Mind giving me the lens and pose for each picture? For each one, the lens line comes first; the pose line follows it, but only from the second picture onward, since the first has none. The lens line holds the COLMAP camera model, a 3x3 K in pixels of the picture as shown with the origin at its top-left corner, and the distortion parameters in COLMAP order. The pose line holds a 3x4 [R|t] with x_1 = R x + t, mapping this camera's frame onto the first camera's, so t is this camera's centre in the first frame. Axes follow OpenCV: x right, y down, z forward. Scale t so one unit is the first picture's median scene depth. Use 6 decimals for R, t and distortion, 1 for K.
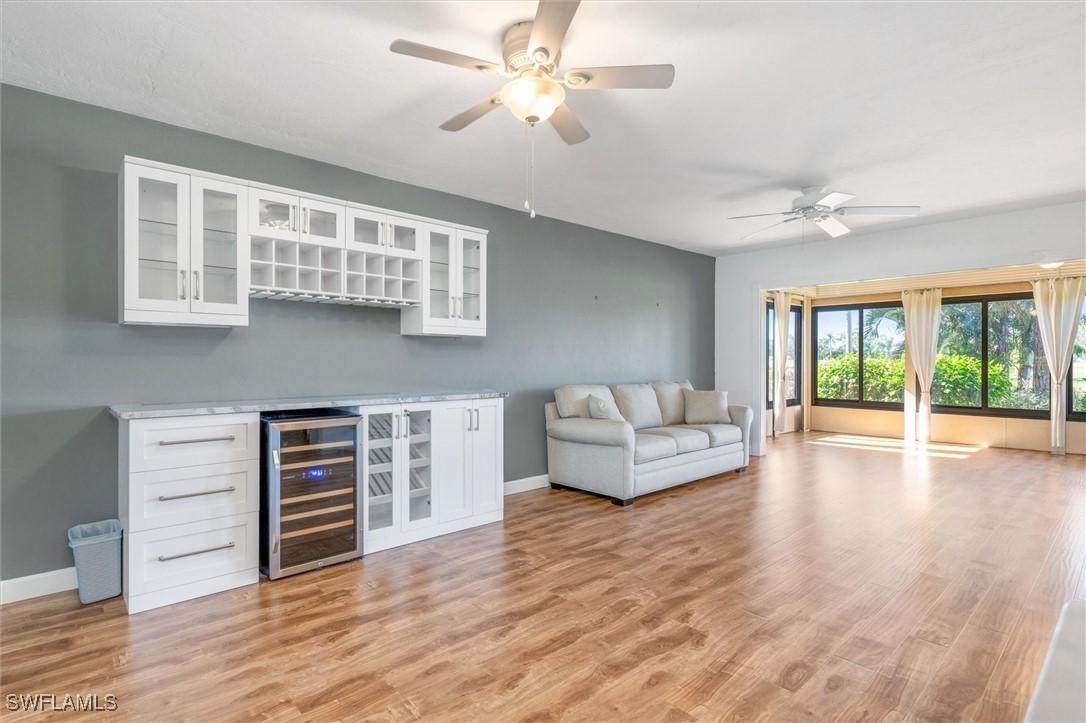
lens RADIAL K [[536.0, 0, 546.1], [0, 536.0, 358.8], [0, 0, 1]] dist [0.013157, -0.007697]
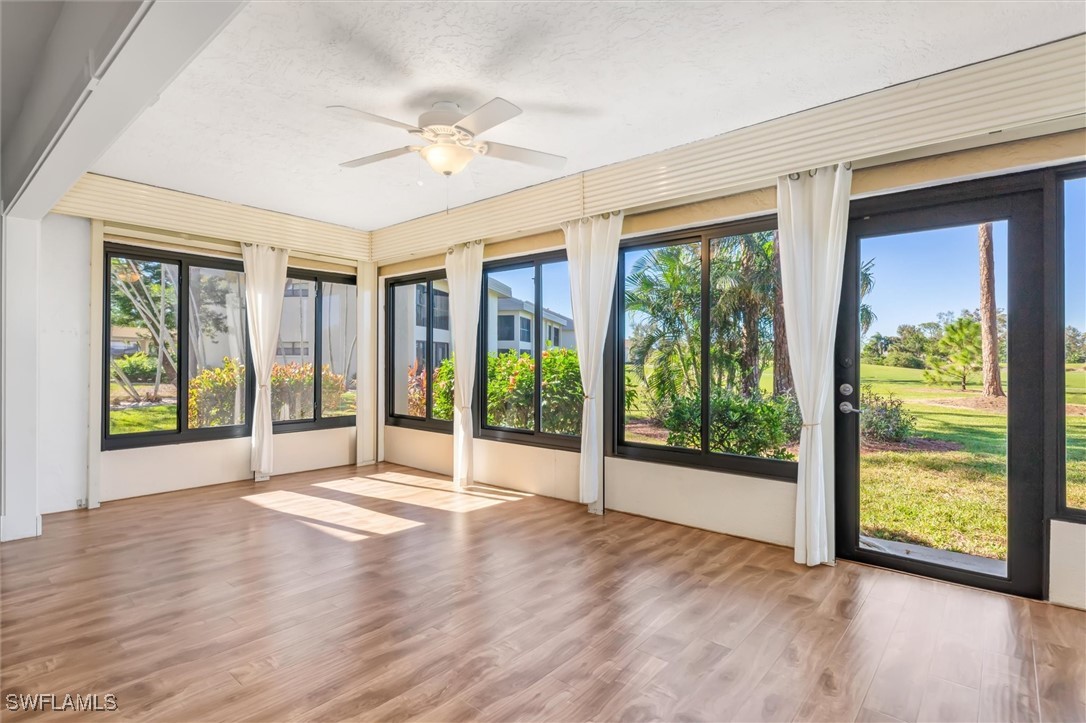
lens RADIAL K [[536.0, 0, 539.5], [0, 536.0, 344.3], [0, 0, 1]] dist [0.013157, -0.007697]
pose [[0.992228, 0.006497, 0.124263, 1.557066], [-0.002878, 0.999567, -0.029281, 0.016627], [-0.124400, 0.028696, 0.991817, 0.790587]]
